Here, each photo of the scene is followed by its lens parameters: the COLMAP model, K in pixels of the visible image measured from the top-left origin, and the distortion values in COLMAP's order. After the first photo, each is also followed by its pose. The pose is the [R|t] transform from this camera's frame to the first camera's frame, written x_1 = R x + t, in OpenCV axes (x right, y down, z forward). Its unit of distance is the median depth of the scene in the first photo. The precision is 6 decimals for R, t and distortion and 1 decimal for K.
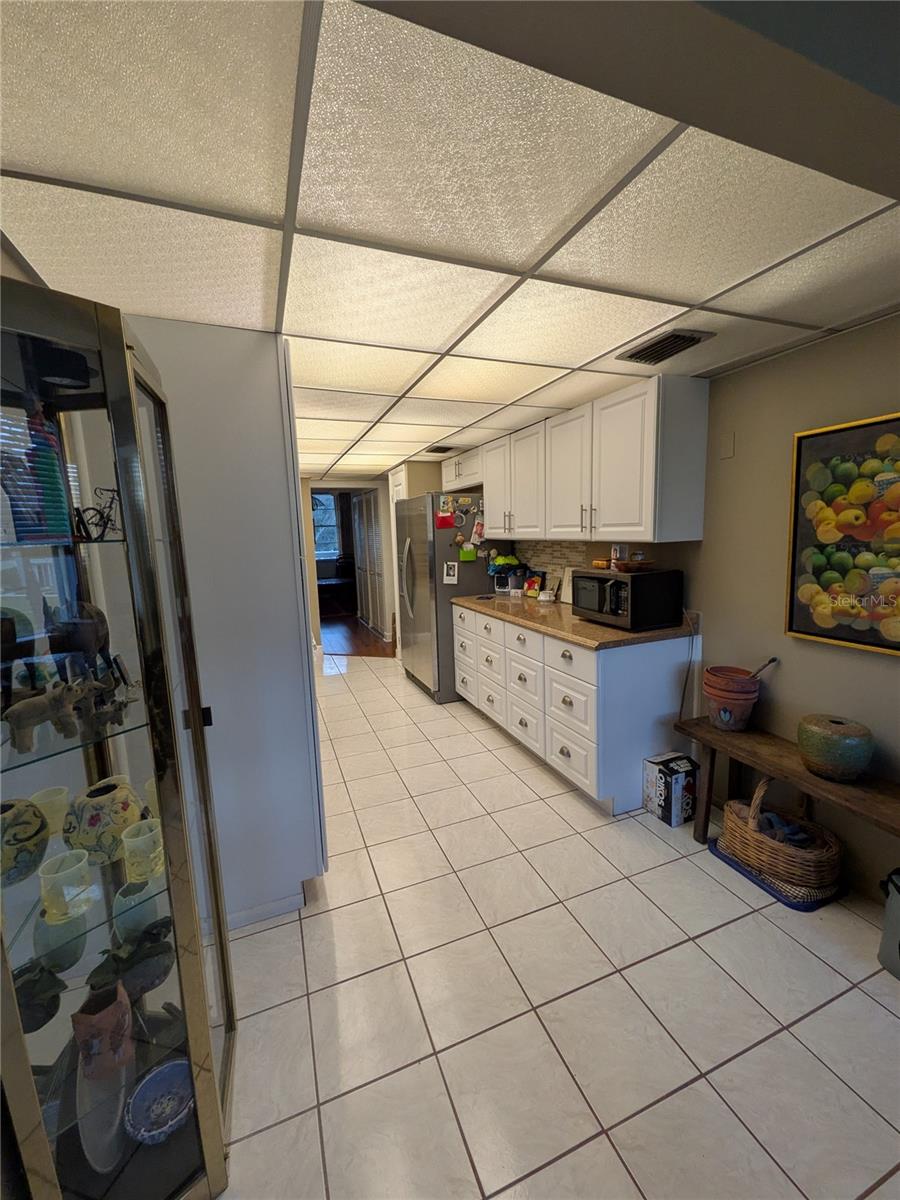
lens RADIAL K [[471.5, 0, 450.2], [0, 471.5, 597.3], [0, 0, 1]] dist [0.008187, -0.001525]
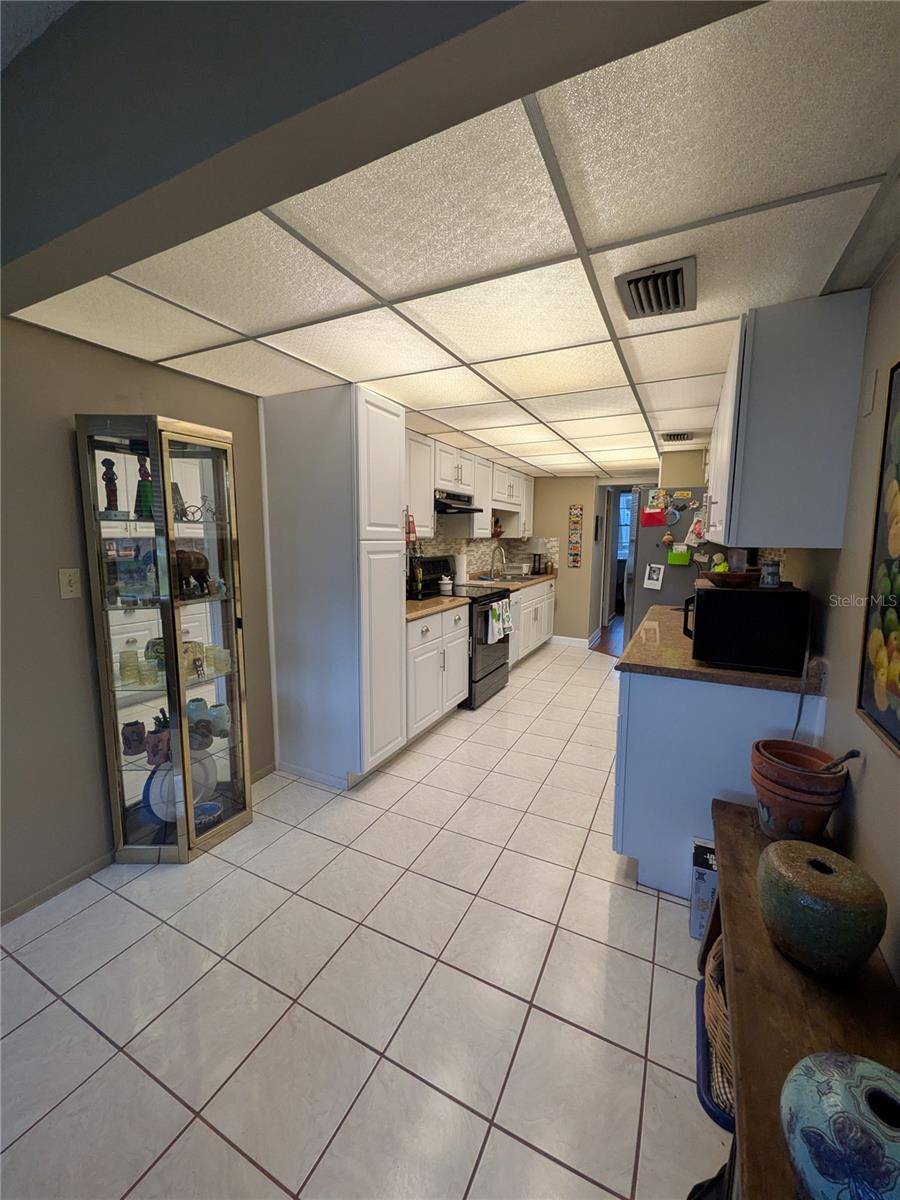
lens RADIAL K [[471.5, 0, 446.9], [0, 471.5, 598.1], [0, 0, 1]] dist [0.008187, -0.001525]
pose [[0.663927, 0.132490, -0.735967, 0.644228], [-0.129768, 0.989660, 0.061094, -0.024969], [0.736452, 0.054943, 0.674255, 0.186352]]
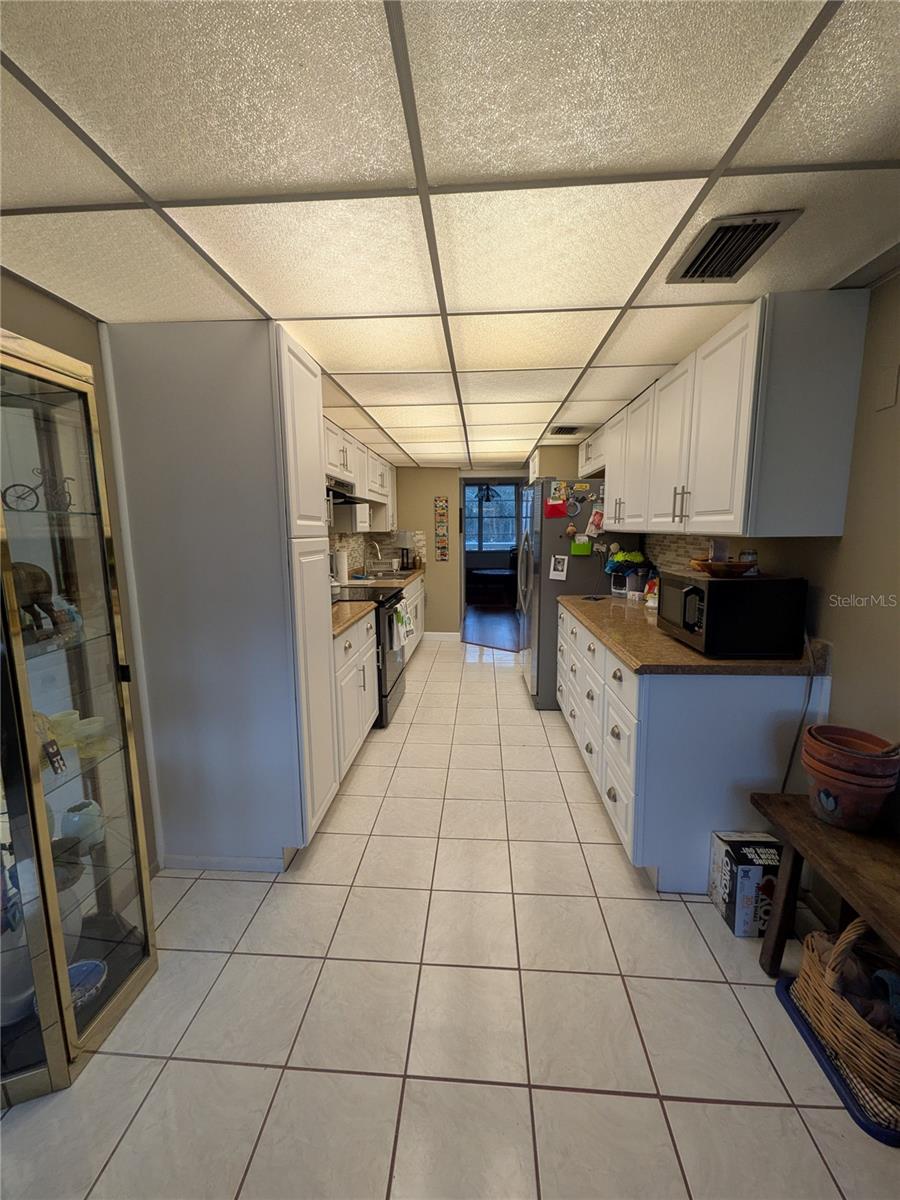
lens RADIAL K [[471.5, 0, 449.3], [0, 471.5, 598.0], [0, 0, 1]] dist [0.008187, -0.001525]
pose [[0.902635, 0.085467, -0.421835, 0.315827], [-0.078902, 0.996335, 0.033033, -0.011713], [0.423112, 0.003467, 0.906071, 0.154104]]
